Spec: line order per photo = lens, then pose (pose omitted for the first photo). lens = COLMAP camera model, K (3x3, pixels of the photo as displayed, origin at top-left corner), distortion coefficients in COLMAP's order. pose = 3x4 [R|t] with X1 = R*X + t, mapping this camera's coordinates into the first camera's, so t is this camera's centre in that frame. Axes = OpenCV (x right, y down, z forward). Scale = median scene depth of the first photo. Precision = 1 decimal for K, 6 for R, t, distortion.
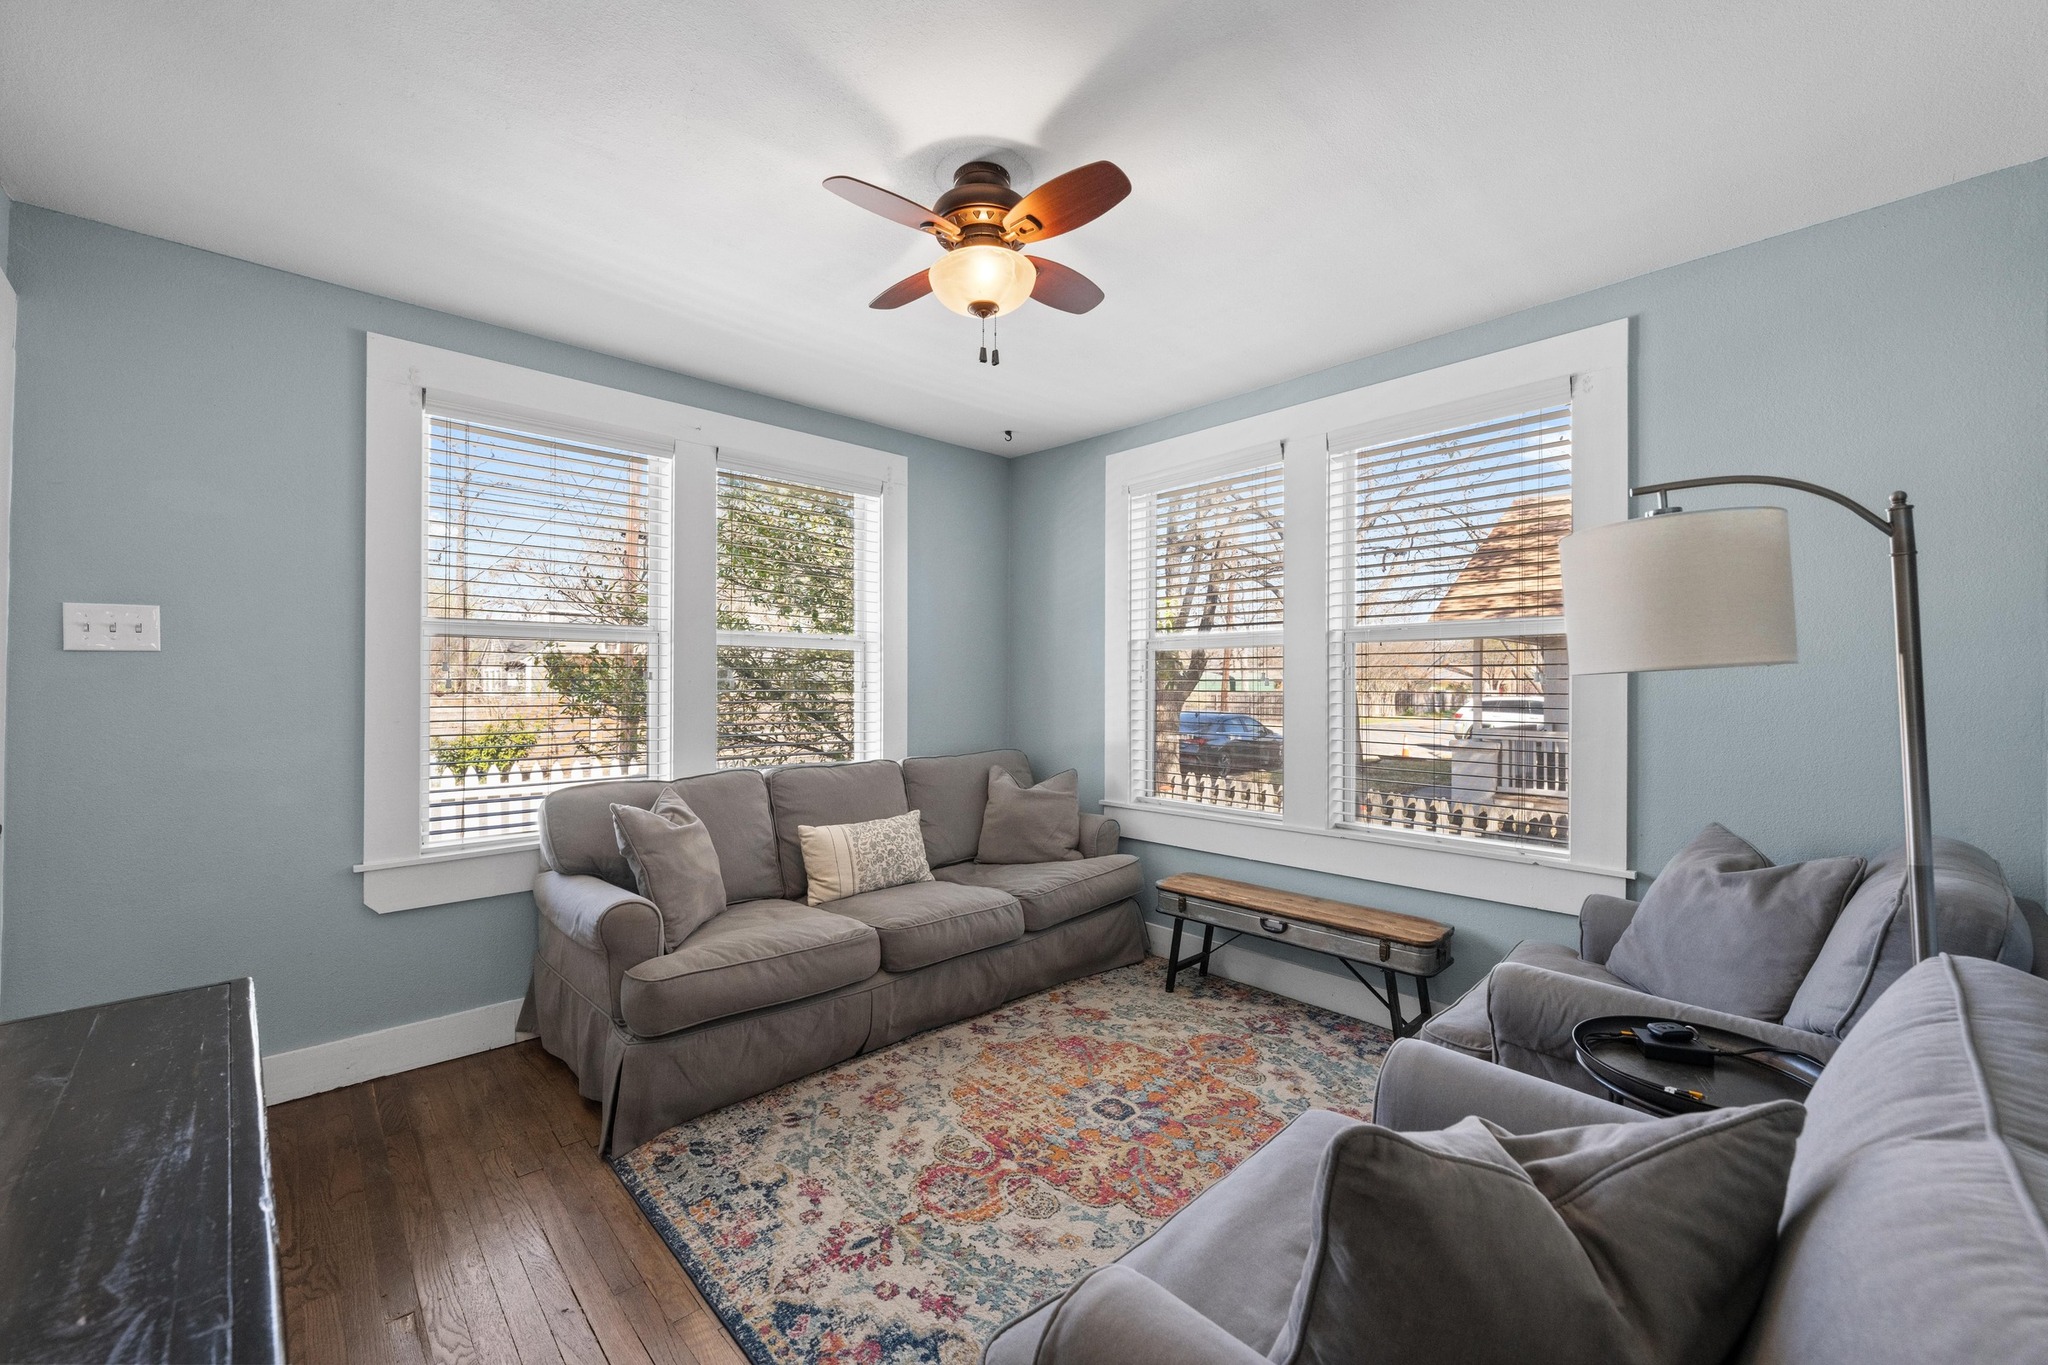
lens RADIAL K [[810.4, 0, 1027.8], [0, 810.4, 688.9], [0, 0, 1]] dist [0.001187, 0.000226]
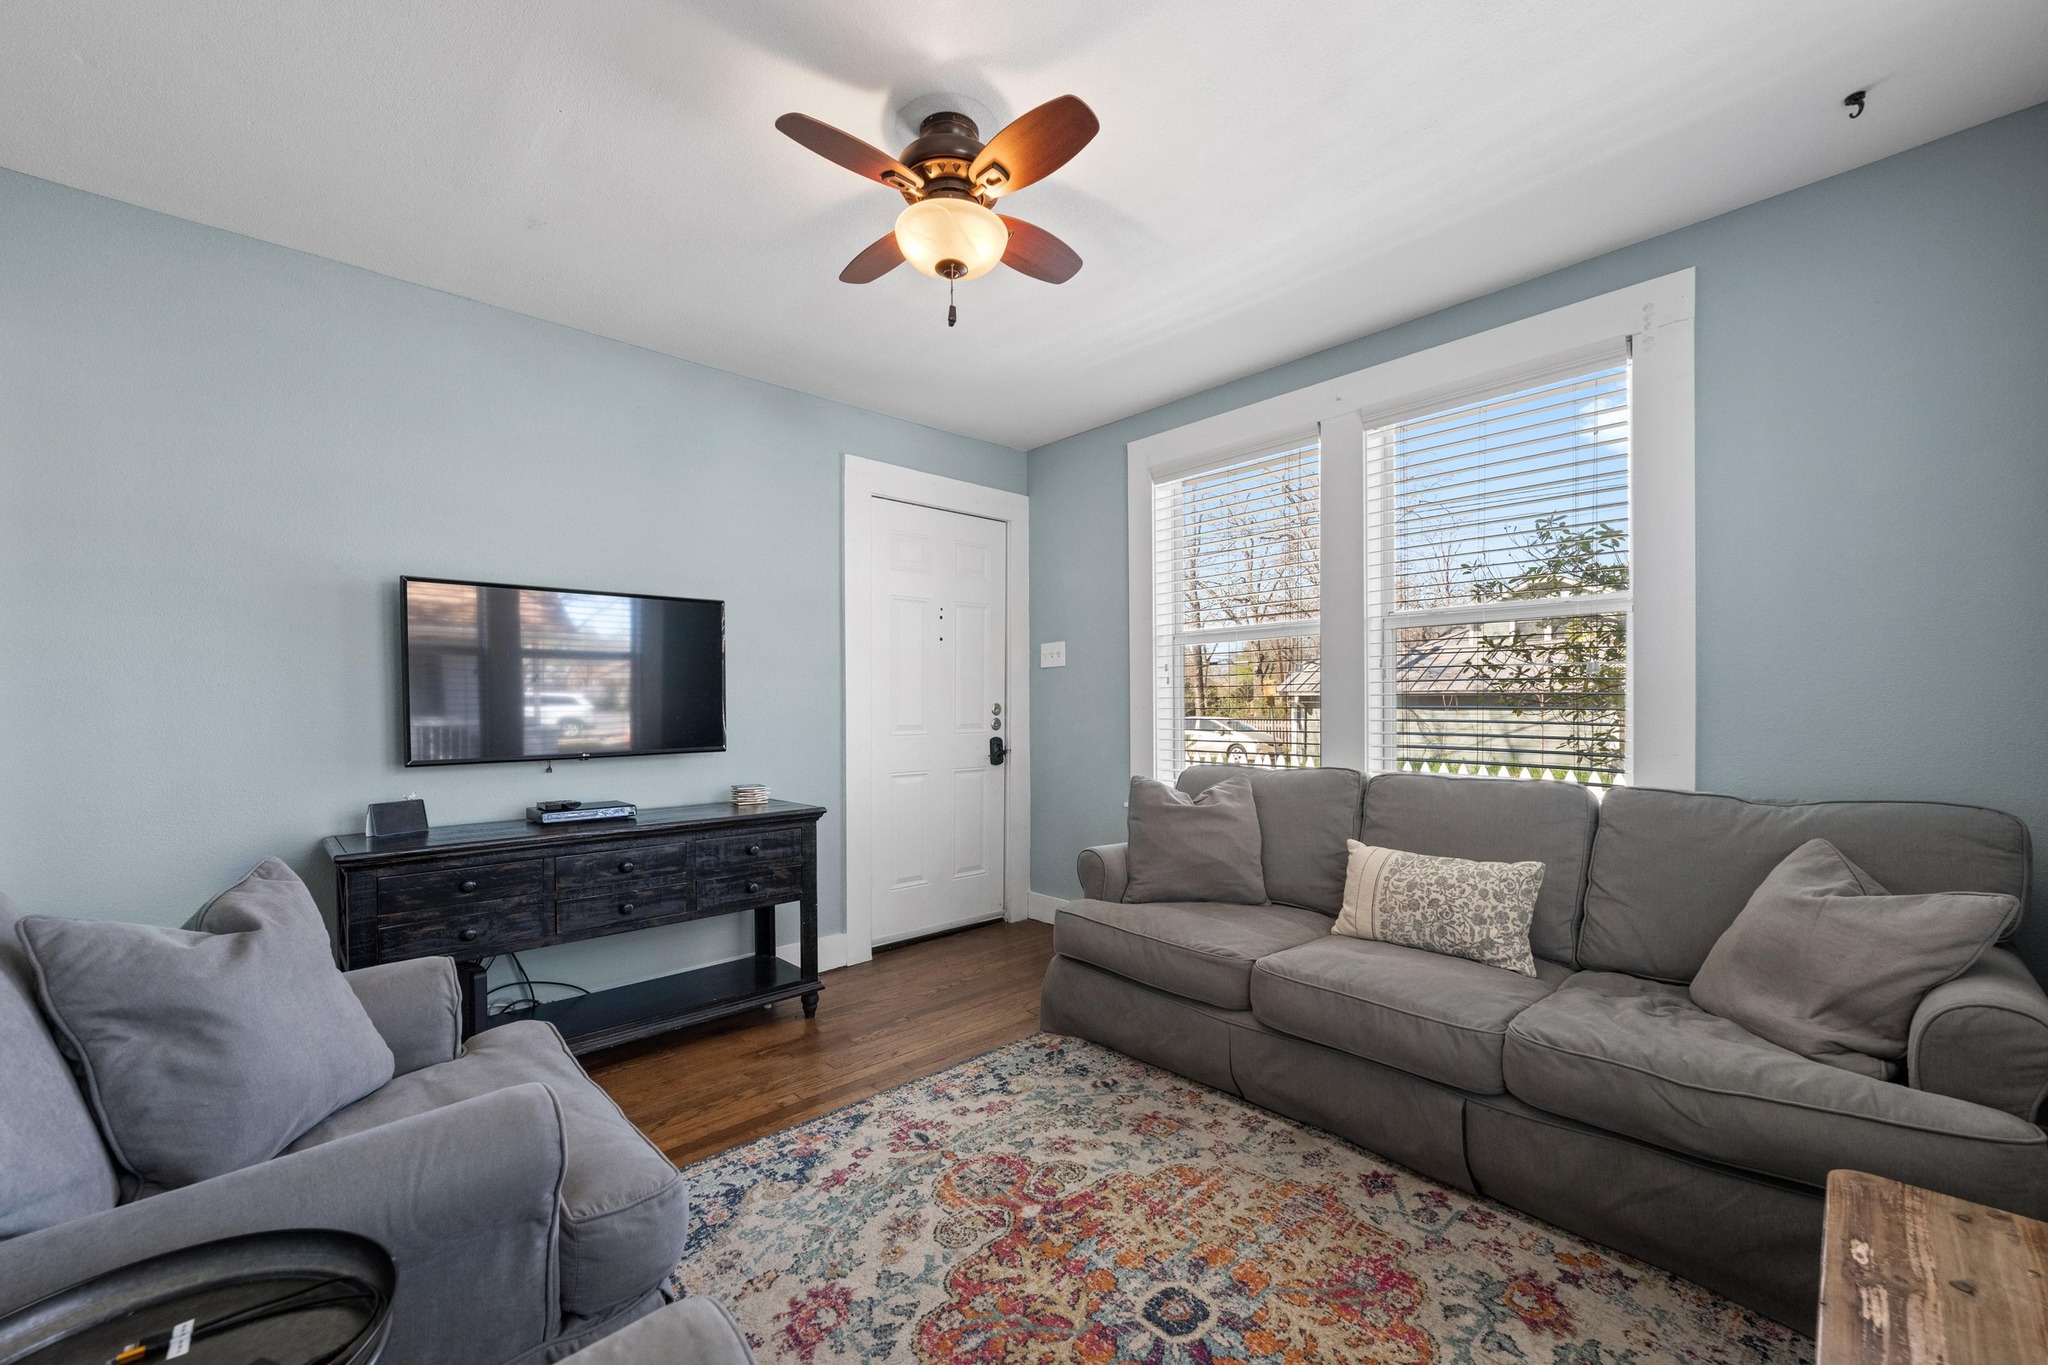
lens RADIAL K [[828.0, 0, 1023.5], [0, 828.0, 688.1], [0, 0, 1]] dist [0.000235, -0.000017]
pose [[-0.023240, -0.017809, -0.999571, 0.746774], [0.005950, 0.999821, -0.017952, 0.033988], [0.999712, -0.006364, -0.023130, 0.864557]]
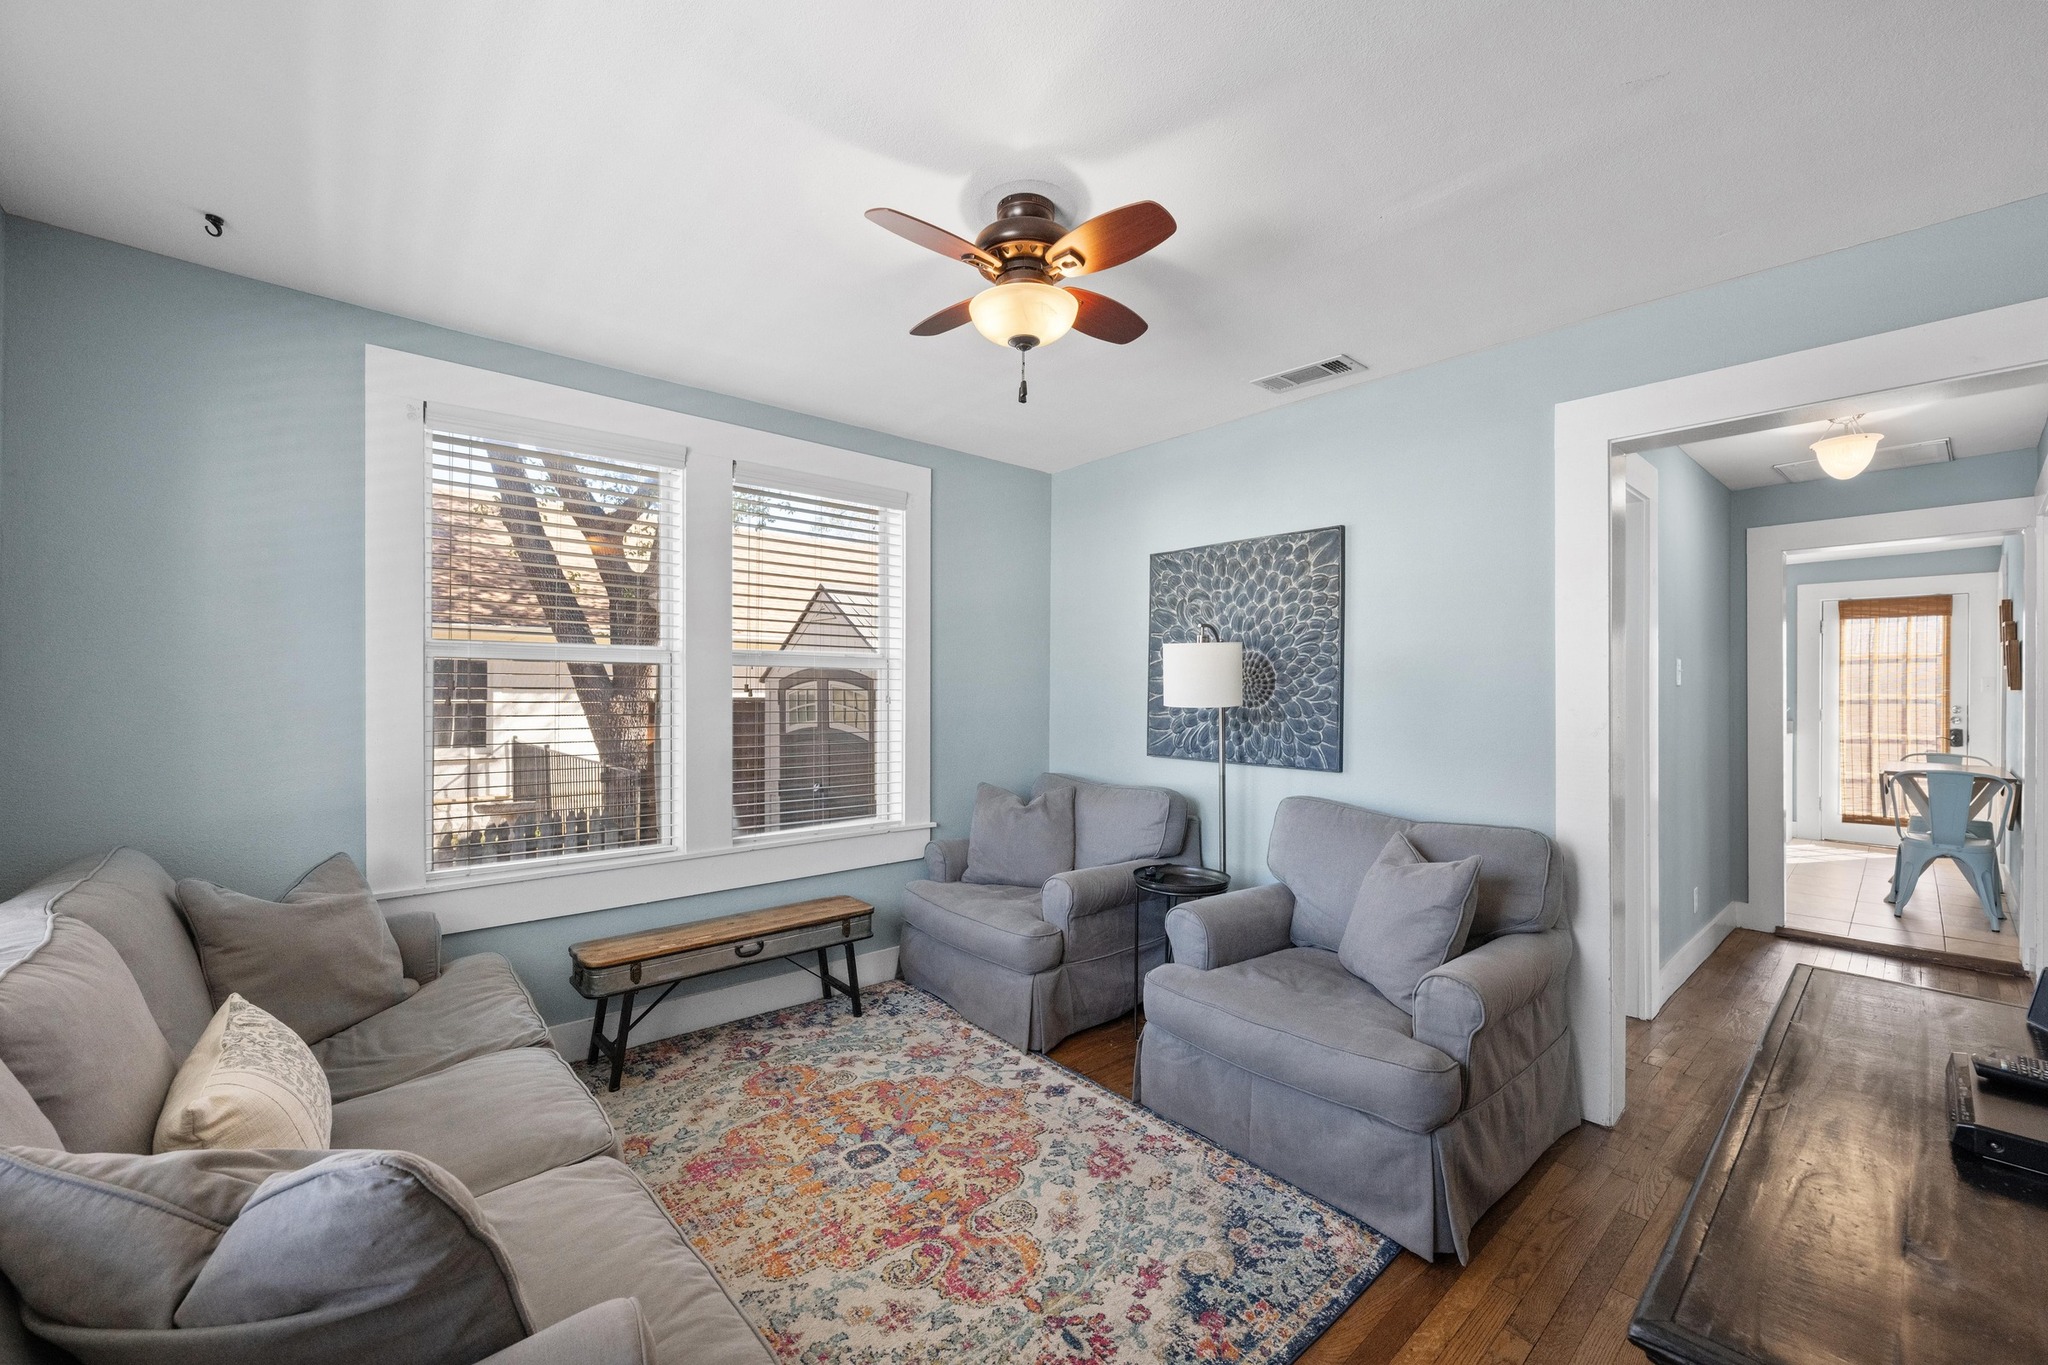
lens RADIAL K [[810.4, 0, 1027.8], [0, 810.4, 688.9], [0, 0, 1]] dist [0.001187, 0.000226]
pose [[0.043875, -0.002111, 0.999035, -0.818368], [-0.004580, 0.999987, 0.002314, -0.039328], [-0.999027, -0.004677, 0.043865, 0.741442]]
